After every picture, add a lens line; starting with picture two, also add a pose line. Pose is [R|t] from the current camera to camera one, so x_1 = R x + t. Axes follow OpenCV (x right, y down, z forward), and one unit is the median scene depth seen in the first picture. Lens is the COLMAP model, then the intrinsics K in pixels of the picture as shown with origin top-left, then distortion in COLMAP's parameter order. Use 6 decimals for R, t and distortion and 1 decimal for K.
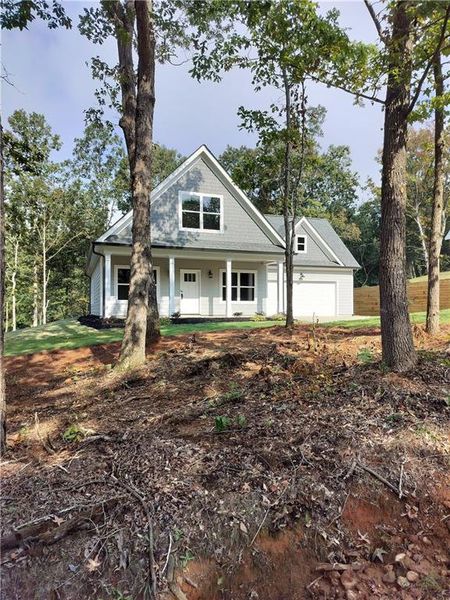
lens RADIAL K [[424.3, 0, 225.0], [0, 424.3, 300.0], [0, 0, 1]] dist [0.053221, -0.050747]
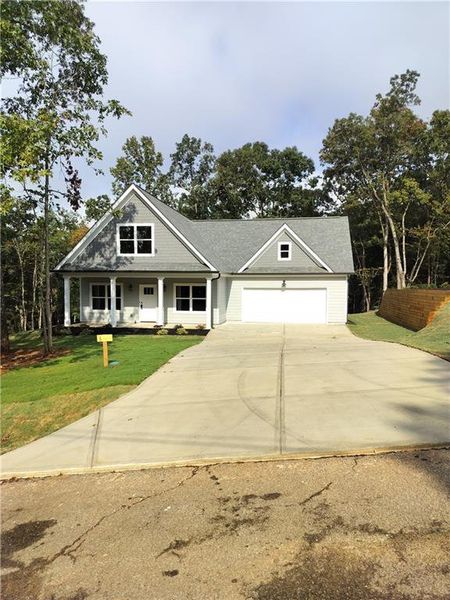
lens RADIAL K [[424.3, 0, 225.0], [0, 424.3, 300.0], [0, 0, 1]] dist [0.053221, -0.050747]
pose [[0.875486, 0.026873, -0.482495, 0.730105], [0.004278, 0.997982, 0.063347, -0.109154], [0.483224, -0.057524, 0.873605, 0.066977]]
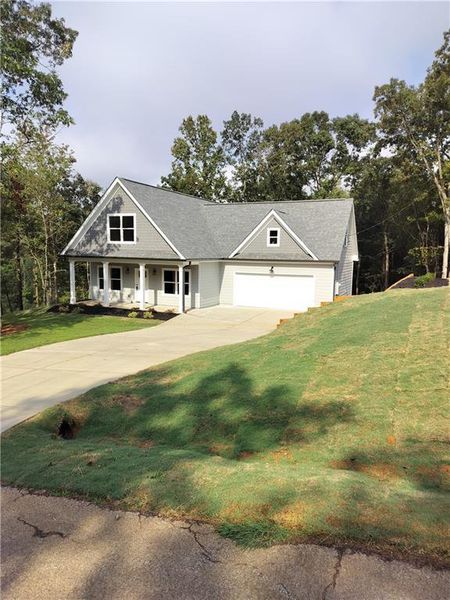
lens RADIAL K [[424.3, 0, 225.0], [0, 424.3, 300.0], [0, 0, 1]] dist [0.053221, -0.050747]
pose [[0.715022, 0.098487, -0.692130, 1.084552], [-0.002447, 0.990374, 0.138398, -0.166563], [0.699098, -0.097264, 0.708380, 0.263030]]
